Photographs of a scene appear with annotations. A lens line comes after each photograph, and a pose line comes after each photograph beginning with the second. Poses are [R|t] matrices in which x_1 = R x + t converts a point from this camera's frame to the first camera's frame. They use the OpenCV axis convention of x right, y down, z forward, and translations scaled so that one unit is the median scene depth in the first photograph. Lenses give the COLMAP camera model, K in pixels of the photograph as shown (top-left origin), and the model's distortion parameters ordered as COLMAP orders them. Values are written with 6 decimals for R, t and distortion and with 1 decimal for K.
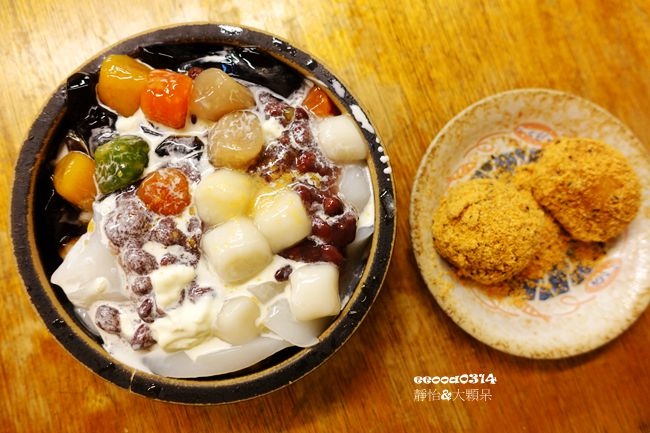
lens RADIAL K [[429.5, 0, 325.0], [0, 429.5, 216.5], [0, 0, 1]] dist [-0.001213, -0.003138]
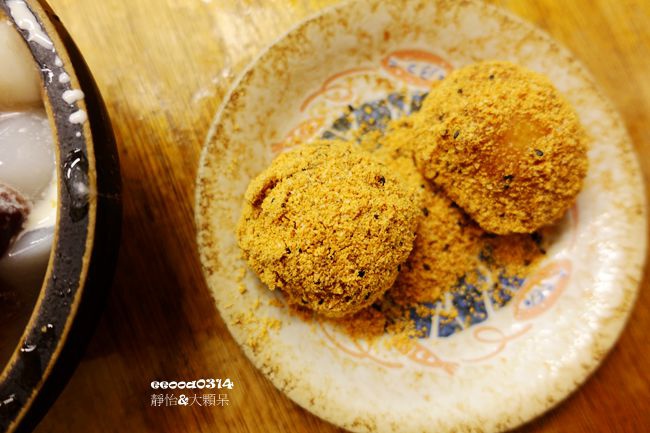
lens RADIAL K [[429.5, 0, 325.0], [0, 429.5, 216.5], [0, 0, 1]] dist [-0.001213, -0.003138]
pose [[0.998226, -0.059262, -0.005724, 0.358858], [0.059002, 0.997526, -0.038209, 0.040644], [0.007974, 0.037803, 0.999253, 0.397155]]
